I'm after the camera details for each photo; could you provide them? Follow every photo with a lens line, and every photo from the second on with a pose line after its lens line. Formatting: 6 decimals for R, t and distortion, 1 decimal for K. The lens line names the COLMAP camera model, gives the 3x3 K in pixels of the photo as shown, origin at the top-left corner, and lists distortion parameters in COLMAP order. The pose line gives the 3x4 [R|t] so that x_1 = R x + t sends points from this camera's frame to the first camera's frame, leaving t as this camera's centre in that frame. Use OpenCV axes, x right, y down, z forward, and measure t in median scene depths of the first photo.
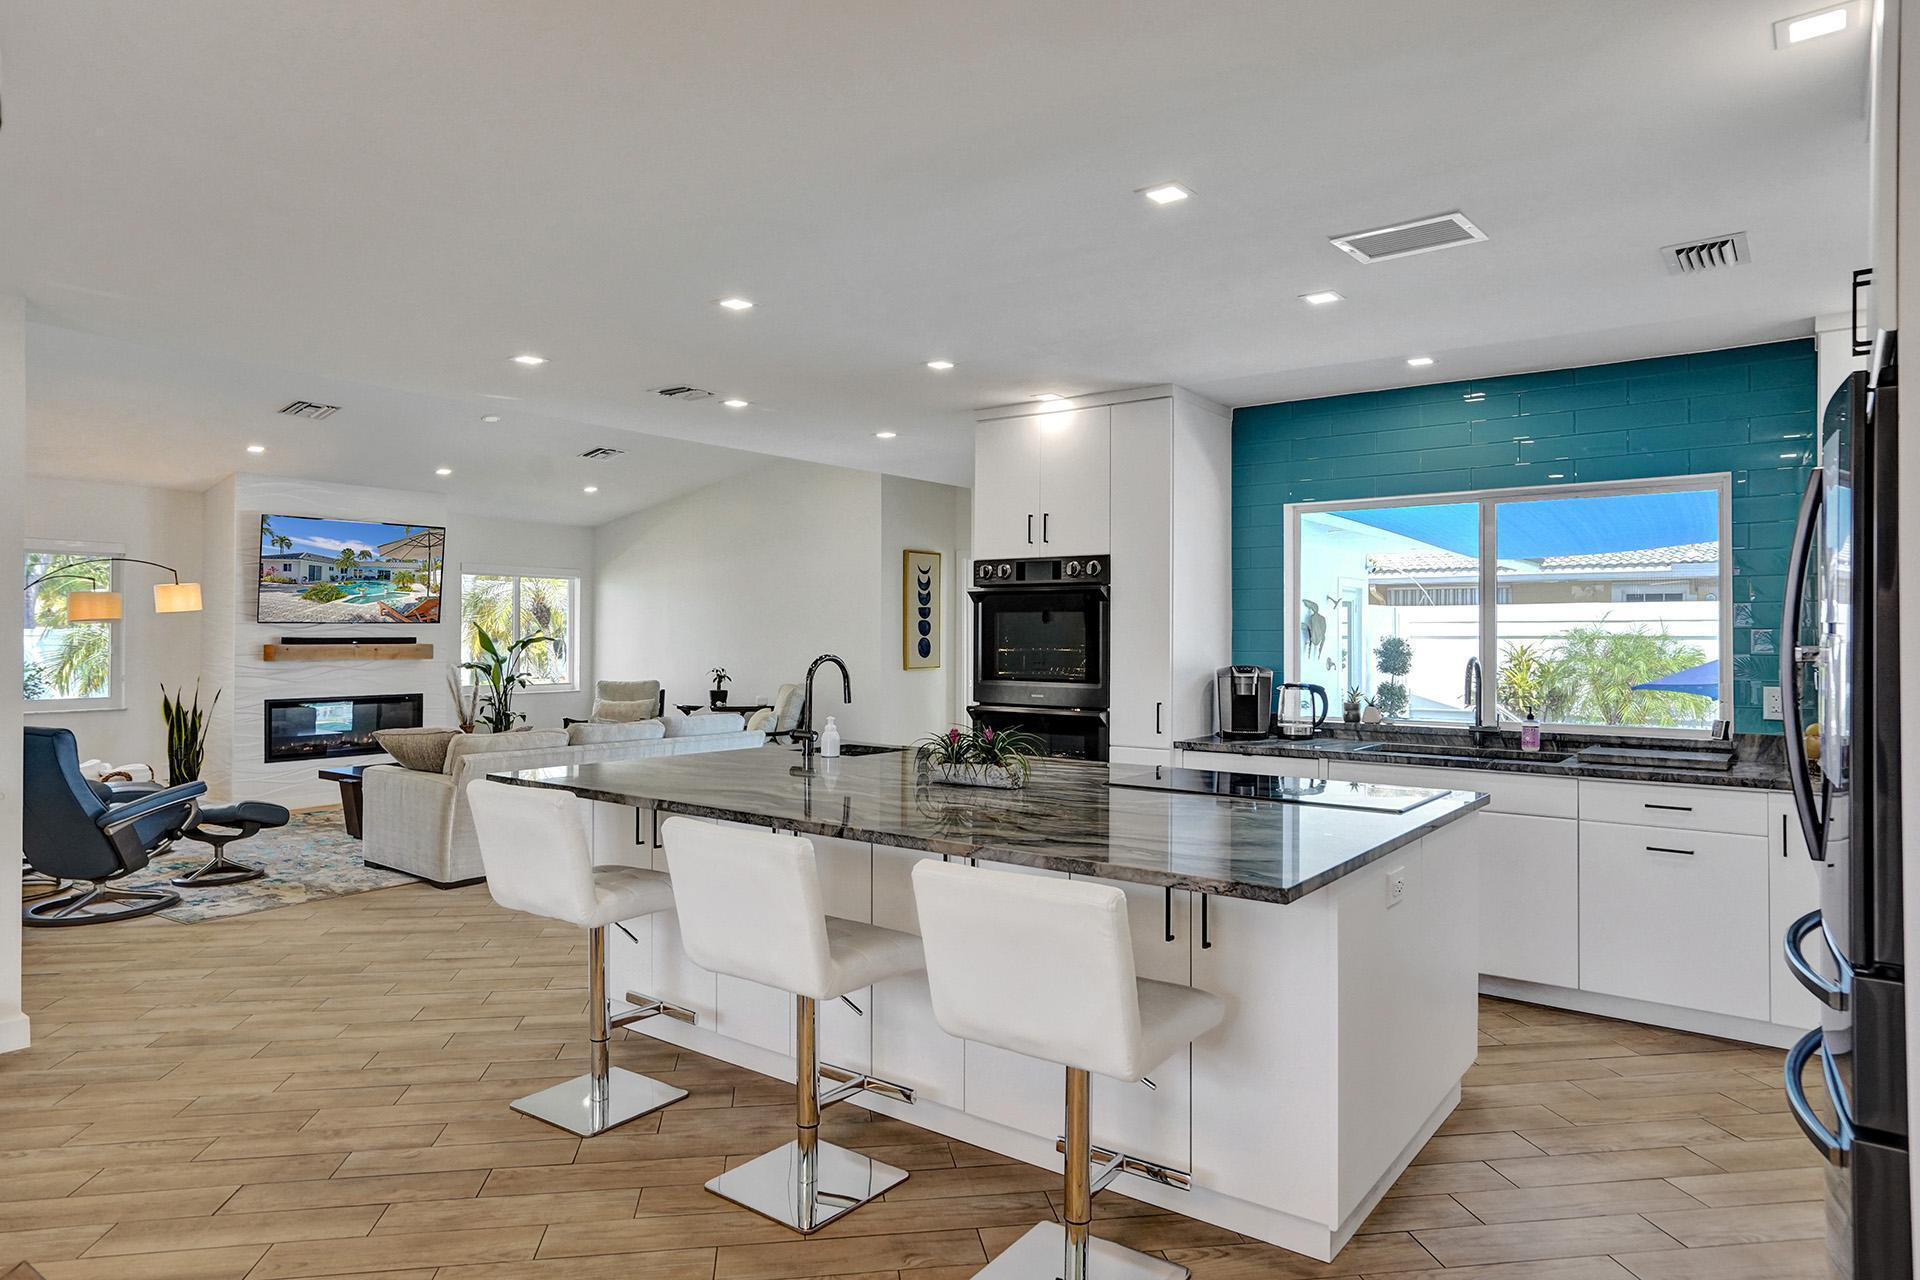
lens RADIAL K [[1135.7, 0, 960.0], [0, 1135.7, 640.0], [0, 0, 1]] dist [-0.002619, 0.001818]
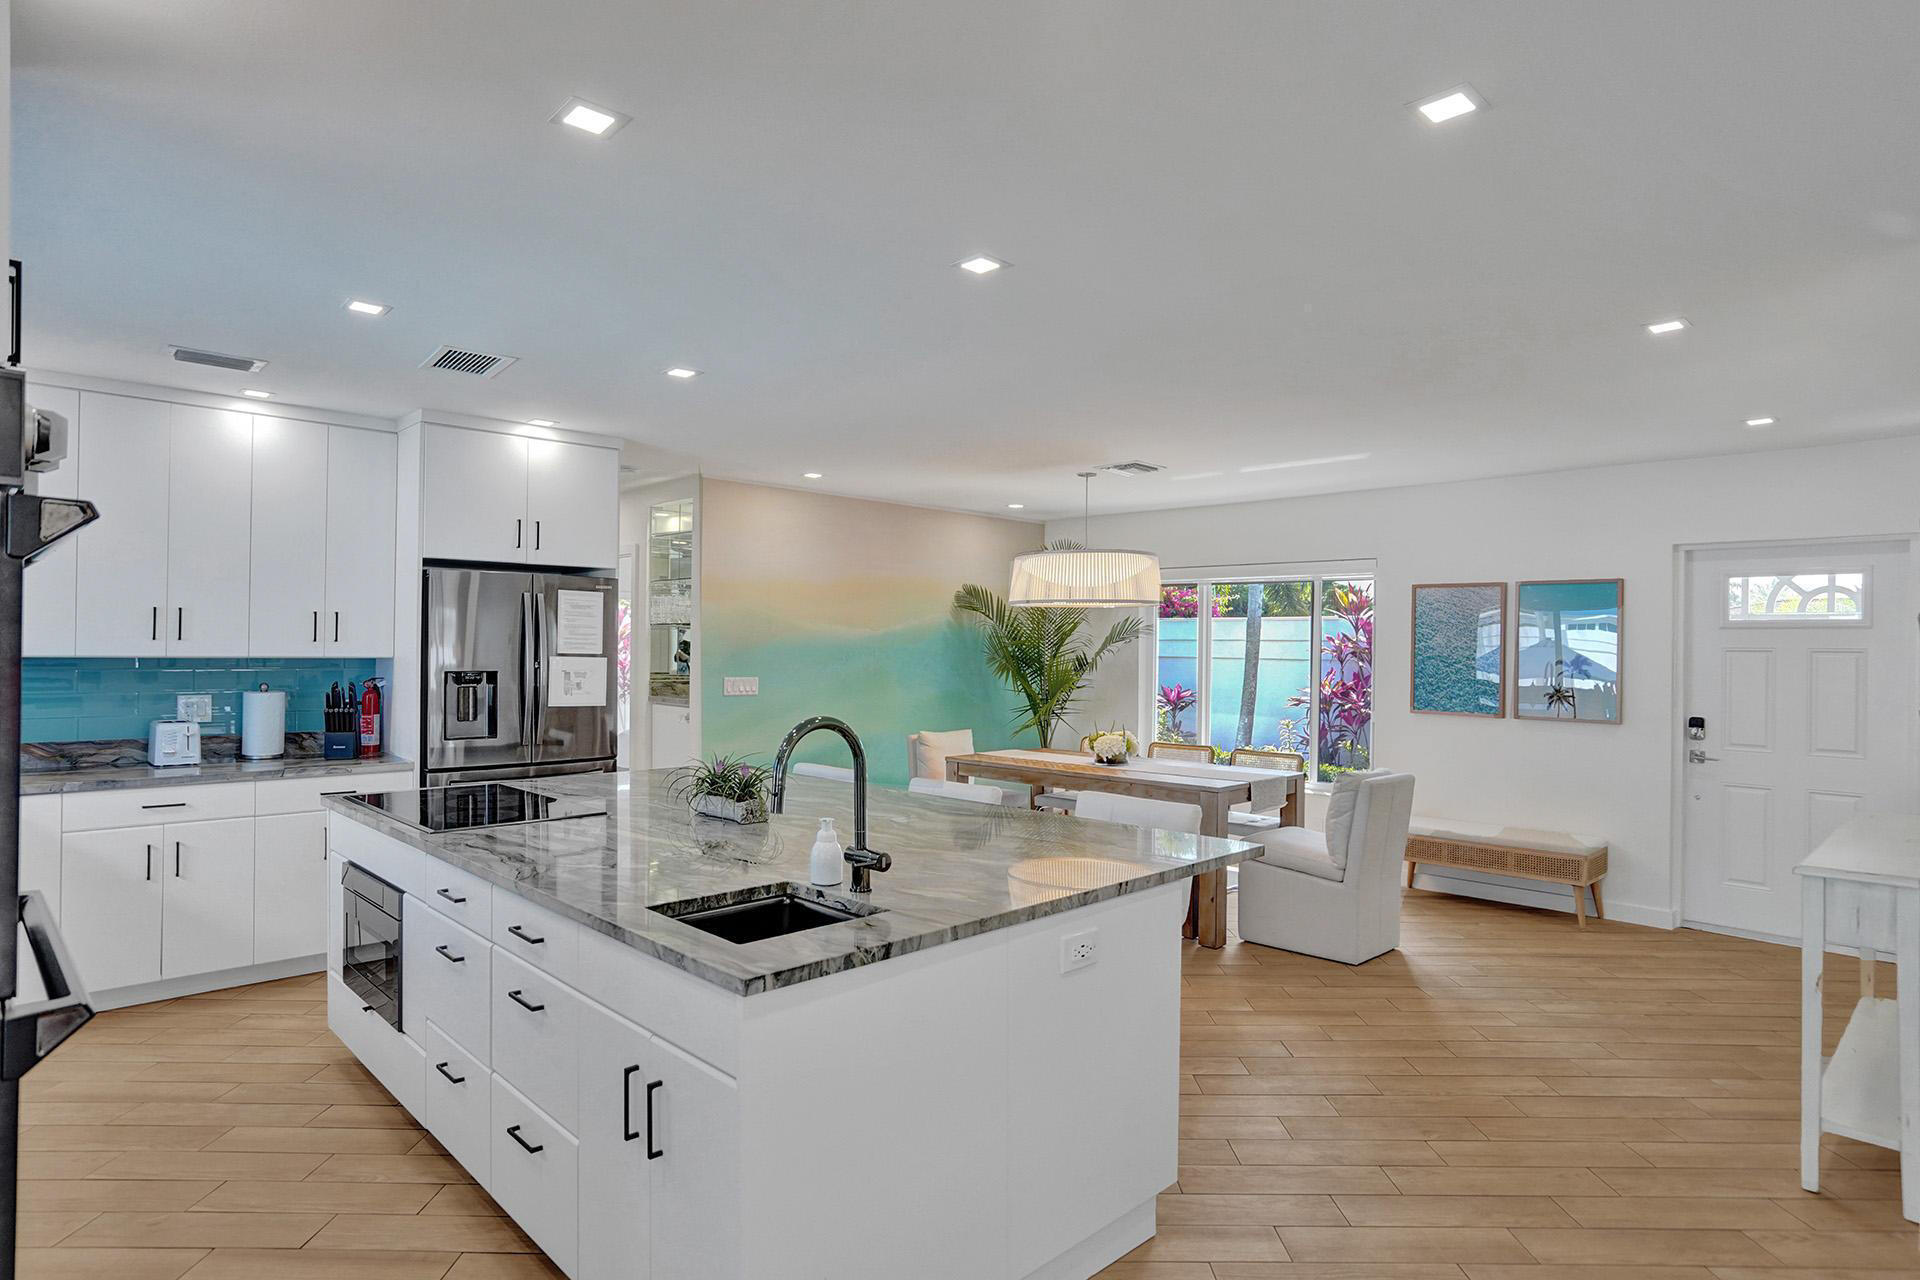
lens RADIAL K [[1045.5, 0, 960.0], [0, 1045.5, 640.0], [0, 0, 1]] dist [-0.032534, 0.000927]
pose [[-0.988666, -0.012956, 0.149573, -0.210625], [-0.013625, 0.999901, -0.003454, -0.018542], [-0.149513, -0.005453, -0.988745, 1.226755]]
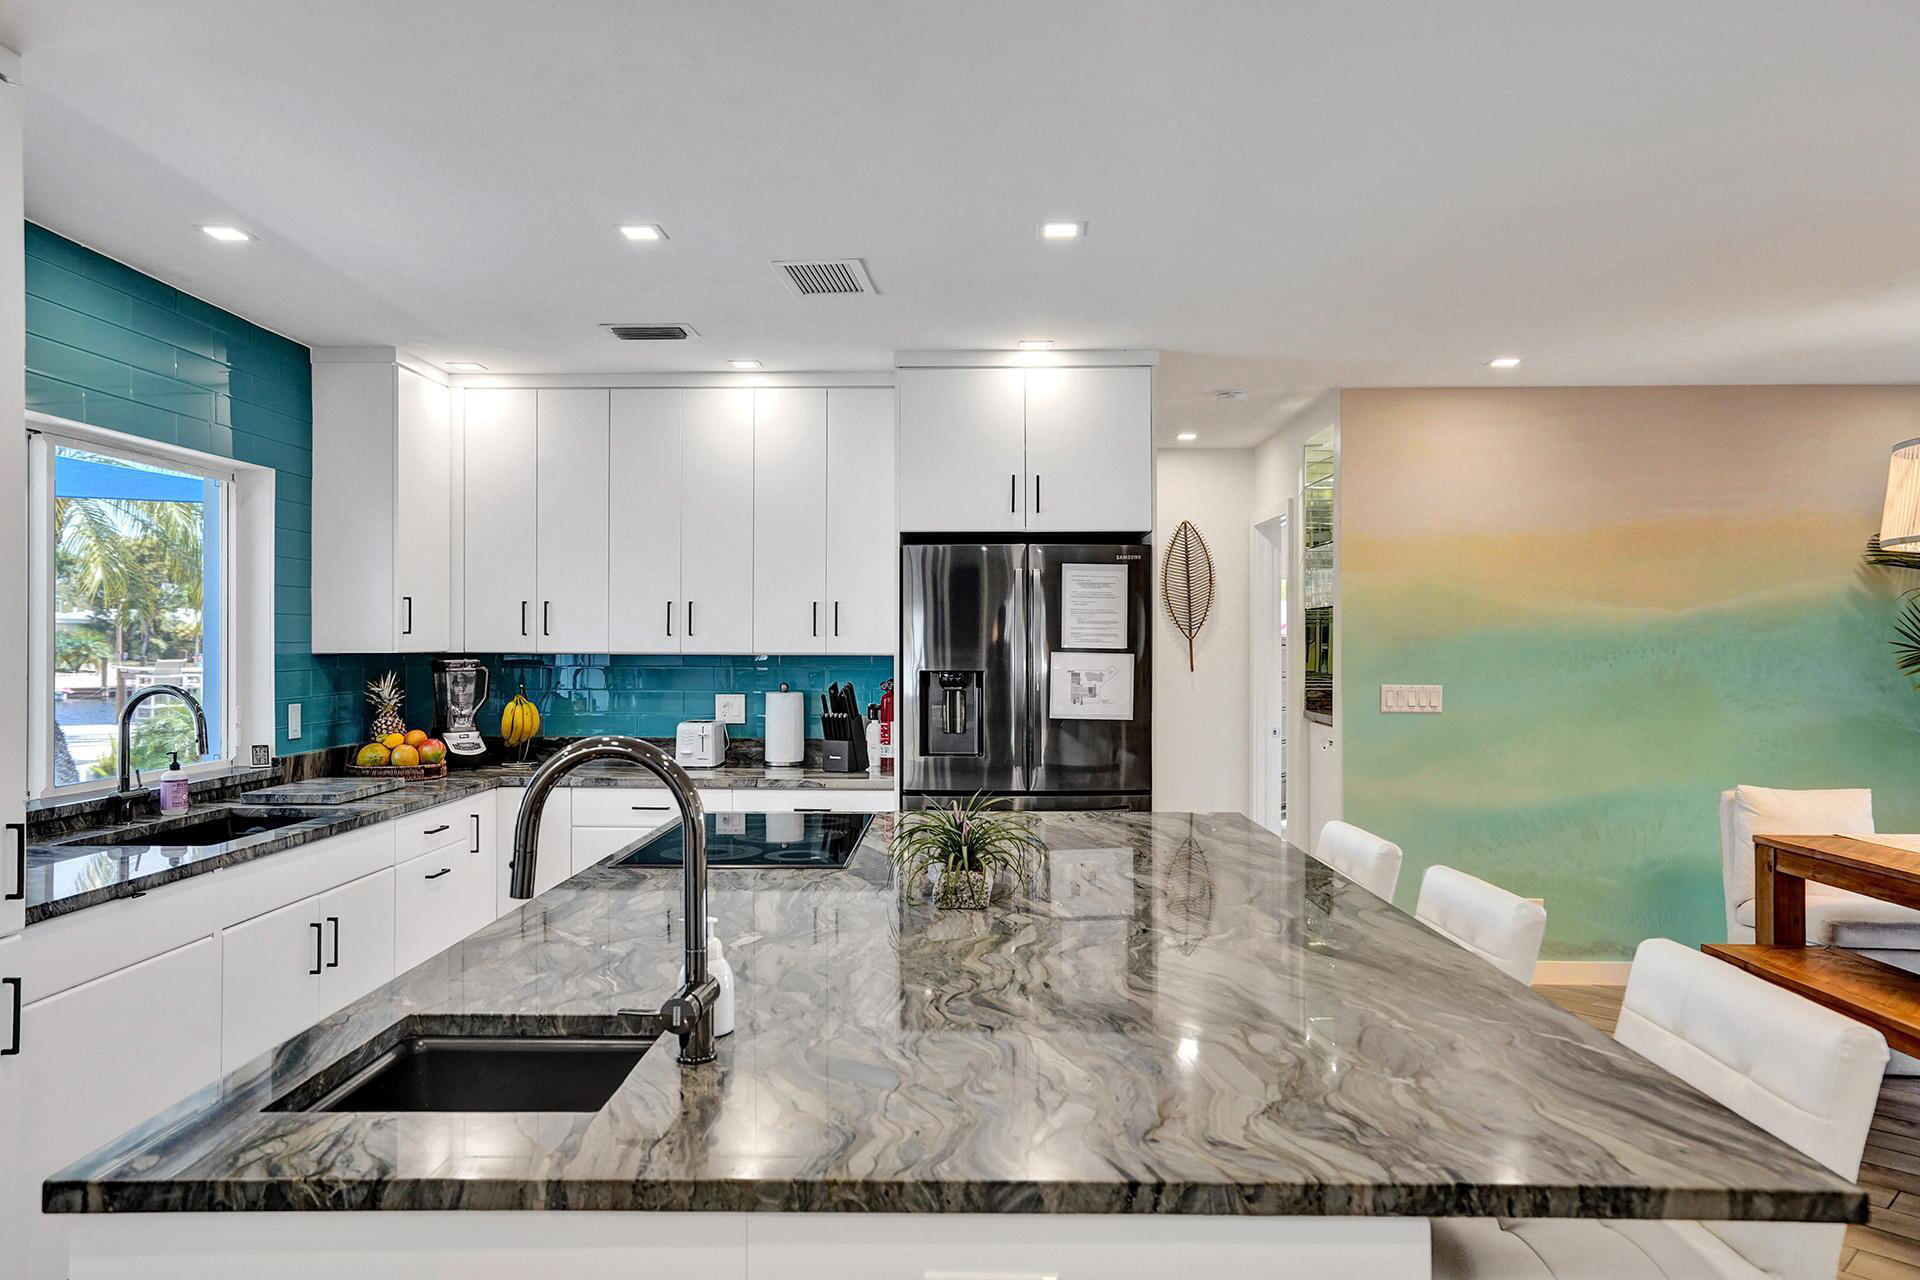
lens RADIAL K [[1289.3, 0, 942.3], [0, 1289.3, 641.2], [0, 0, 1]] dist [0.010683, 0.005348]
pose [[-0.585207, -0.003191, 0.810878, -0.373156], [-0.001909, 0.999995, 0.002557, -0.011705], [-0.810882, -0.000051, -0.585210, 0.938341]]
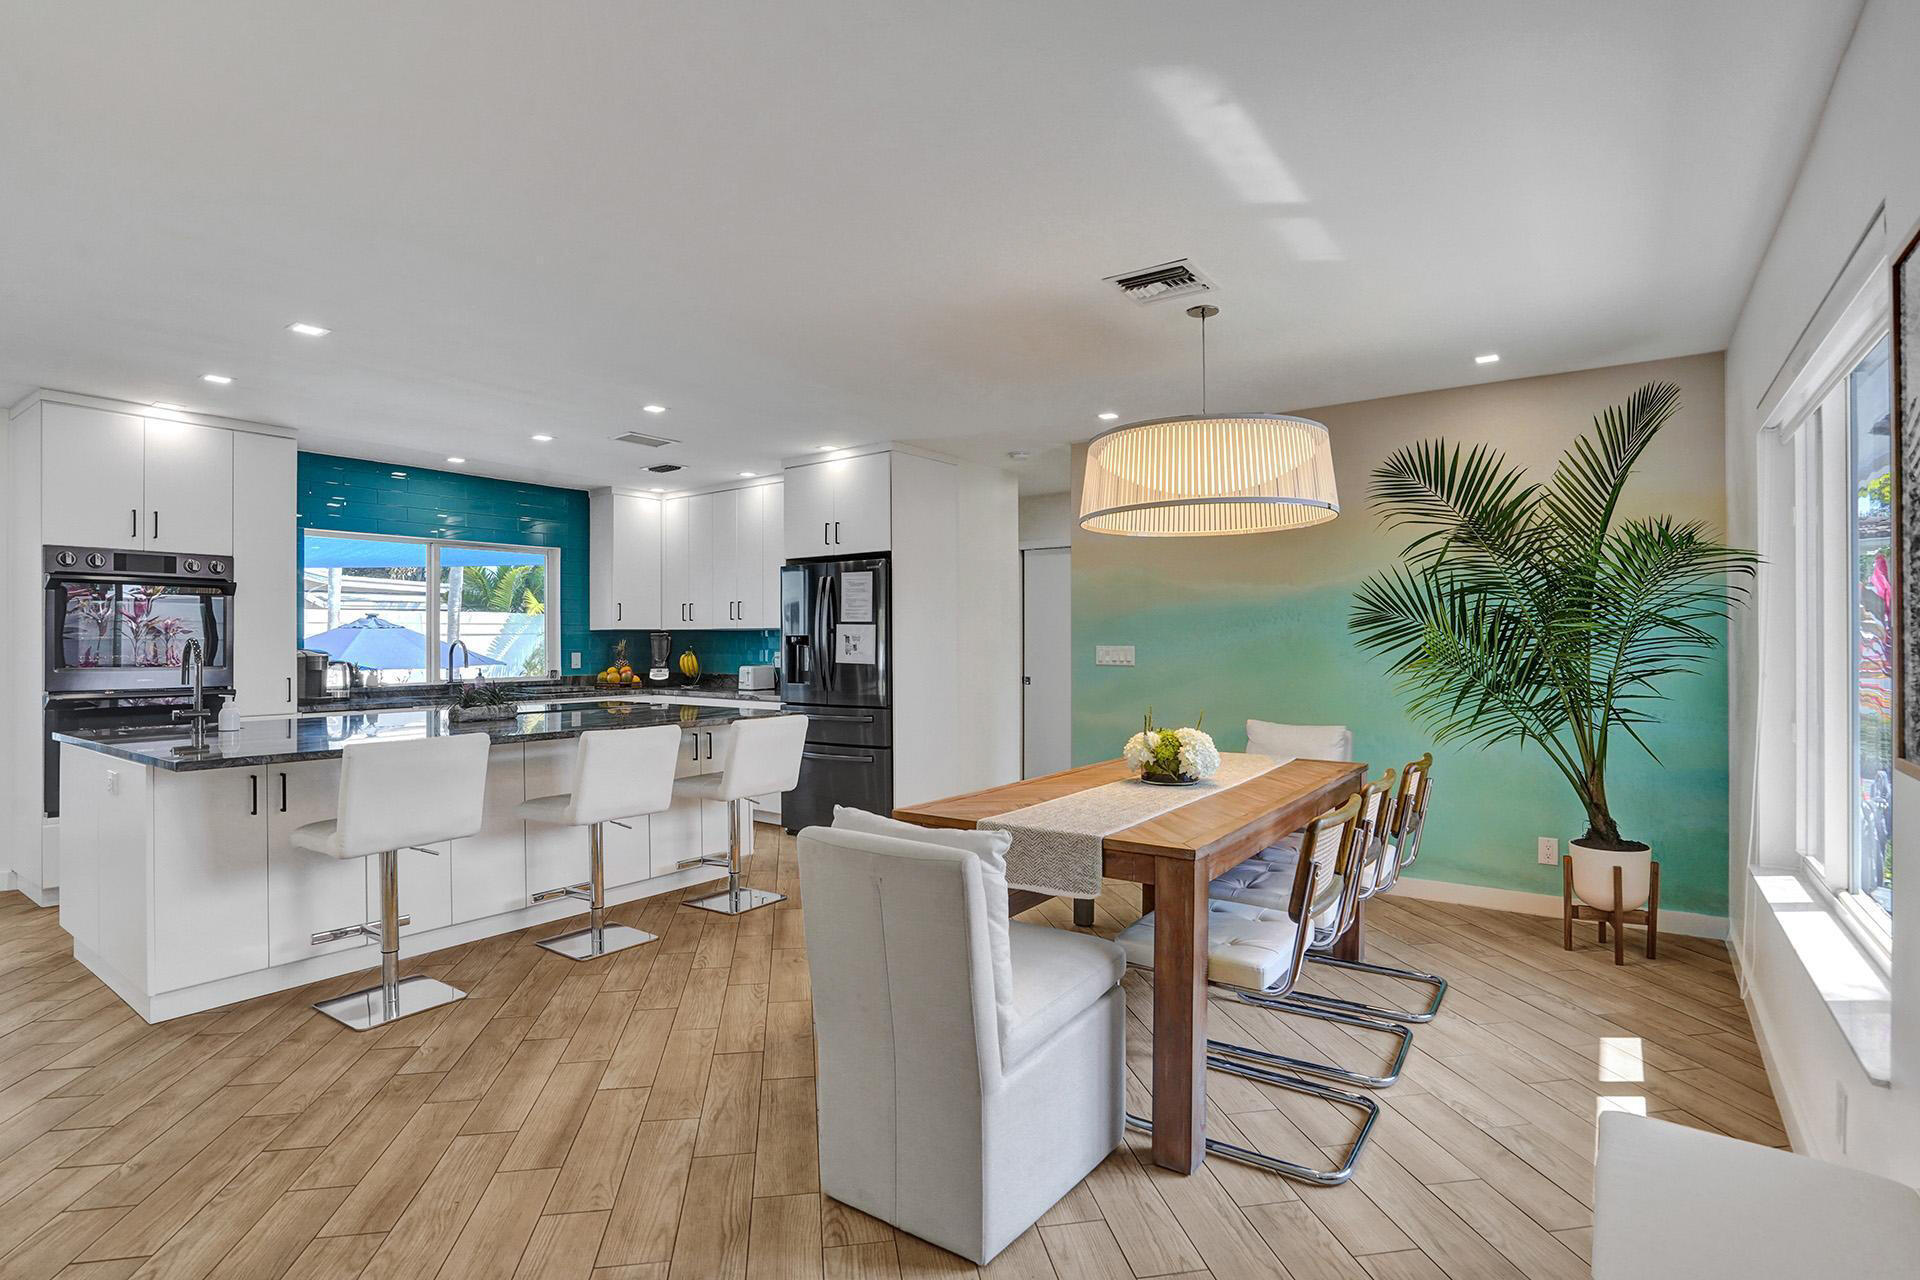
lens RADIAL K [[944.8, 0, 924.9], [0, 944.8, 638.2], [0, 0, 1]] dist [-0.000365, 0.001568]
pose [[0.017073, -0.001435, 0.999853, -0.807568], [0.006229, 0.999980, 0.001329, 0.012796], [-0.999835, 0.006205, 0.017082, 0.253005]]
